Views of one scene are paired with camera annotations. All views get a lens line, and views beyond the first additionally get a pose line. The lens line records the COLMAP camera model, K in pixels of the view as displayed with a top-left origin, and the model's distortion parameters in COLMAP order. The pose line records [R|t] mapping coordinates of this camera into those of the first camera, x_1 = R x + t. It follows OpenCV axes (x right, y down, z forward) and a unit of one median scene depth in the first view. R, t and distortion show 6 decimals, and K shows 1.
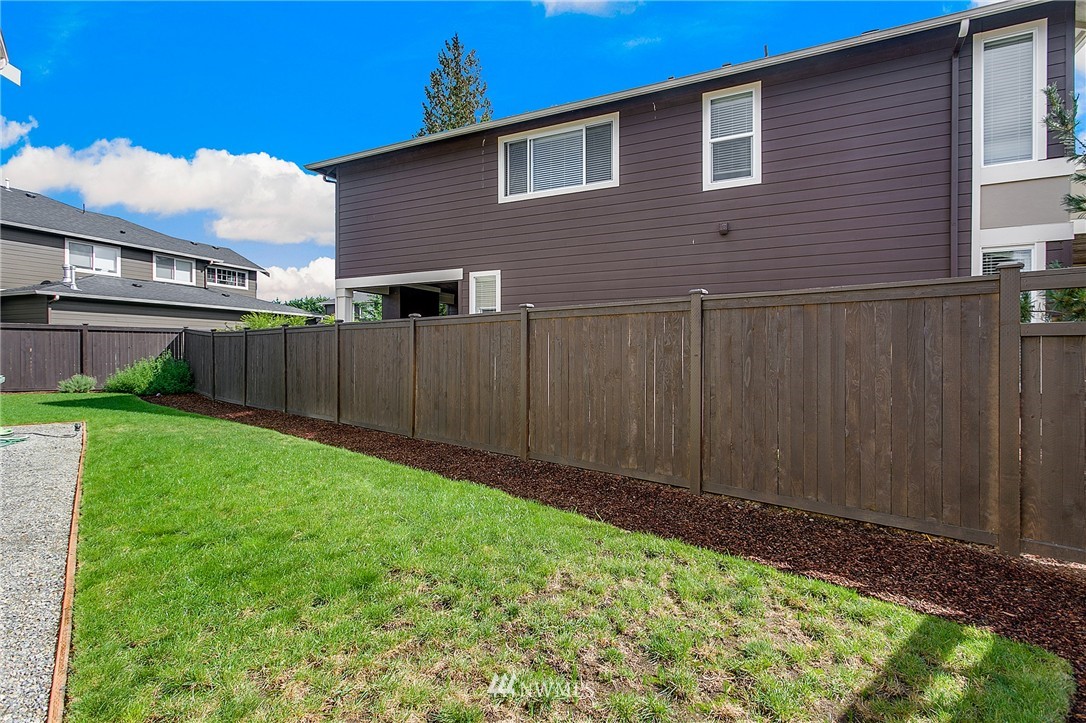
lens RADIAL K [[515.1, 0, 539.3], [0, 515.1, 353.4], [0, 0, 1]] dist [0.002608, 0.000526]
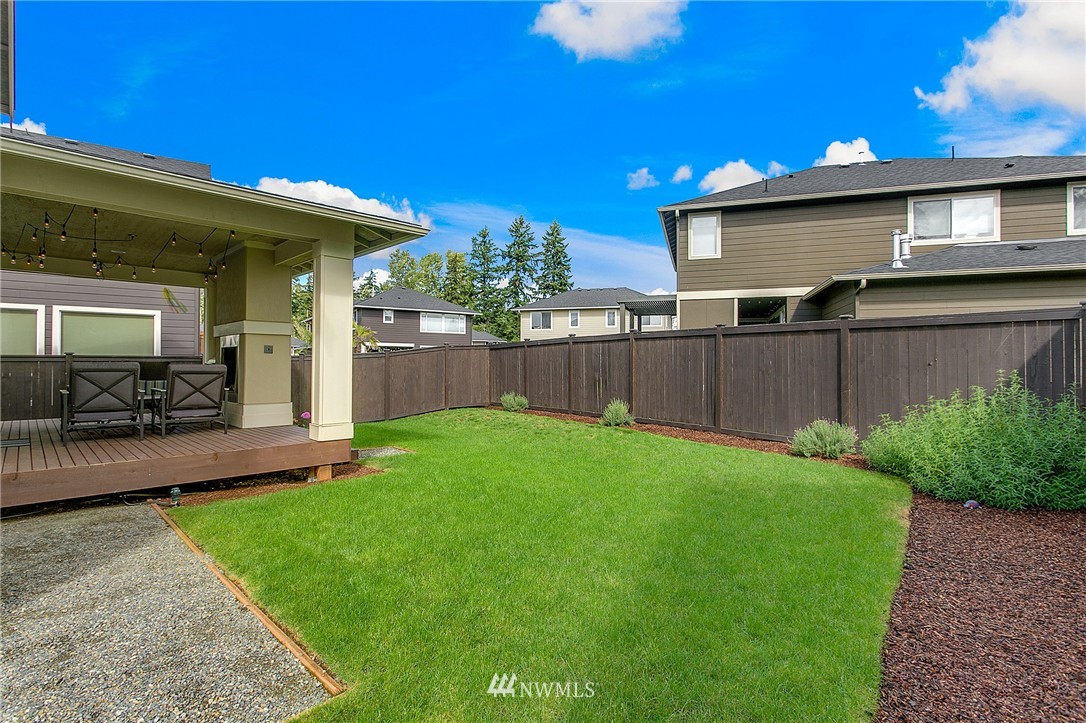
lens RADIAL K [[515.1, 0, 539.3], [0, 515.1, 353.4], [0, 0, 1]] dist [0.002608, 0.000526]
pose [[0.058988, -0.020008, -0.998058, -0.342939], [-0.005857, 0.999775, -0.020388, -0.009236], [0.998242, 0.007048, 0.058857, 0.577325]]
